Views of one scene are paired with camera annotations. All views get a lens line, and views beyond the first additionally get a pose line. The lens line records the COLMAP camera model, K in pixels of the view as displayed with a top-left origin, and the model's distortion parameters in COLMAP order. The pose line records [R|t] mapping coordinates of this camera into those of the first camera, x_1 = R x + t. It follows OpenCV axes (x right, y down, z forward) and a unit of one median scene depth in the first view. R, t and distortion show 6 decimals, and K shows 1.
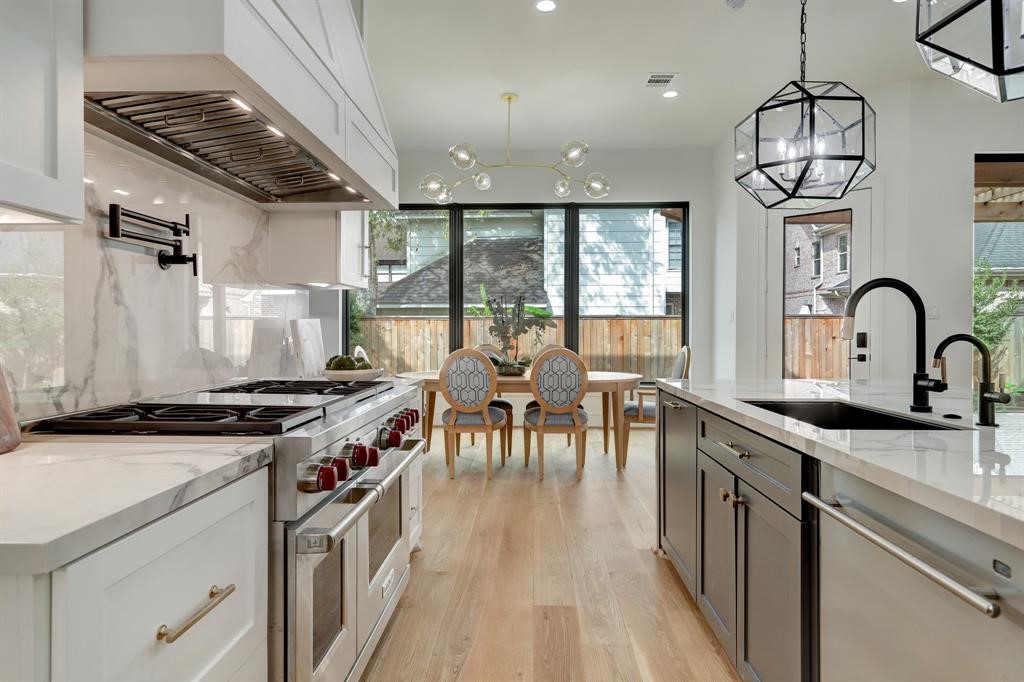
lens RADIAL K [[566.9, 0, 512.0], [0, 566.9, 341.0], [0, 0, 1]] dist [0.000355, -0.061240]
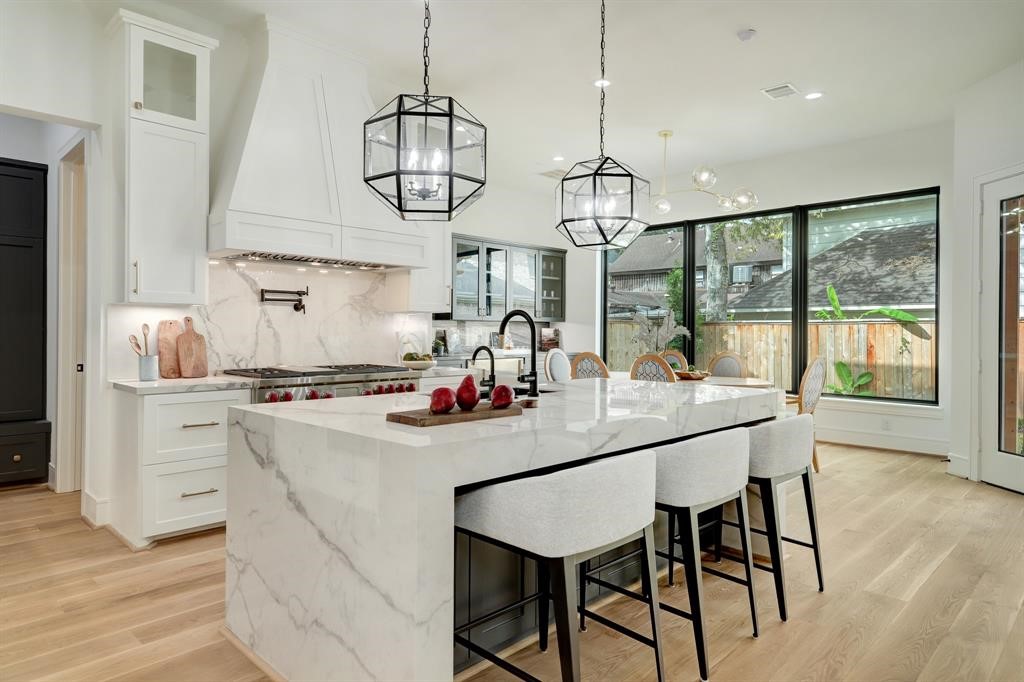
lens RADIAL K [[566.9, 0, 512.0], [0, 566.9, 341.0], [0, 0, 1]] dist [0.000355, -0.061240]
pose [[0.770127, 0.012319, -0.637772, 0.487947], [-0.016292, 0.999867, -0.000360, -0.006809], [0.637683, 0.010668, 0.770225, -0.068506]]
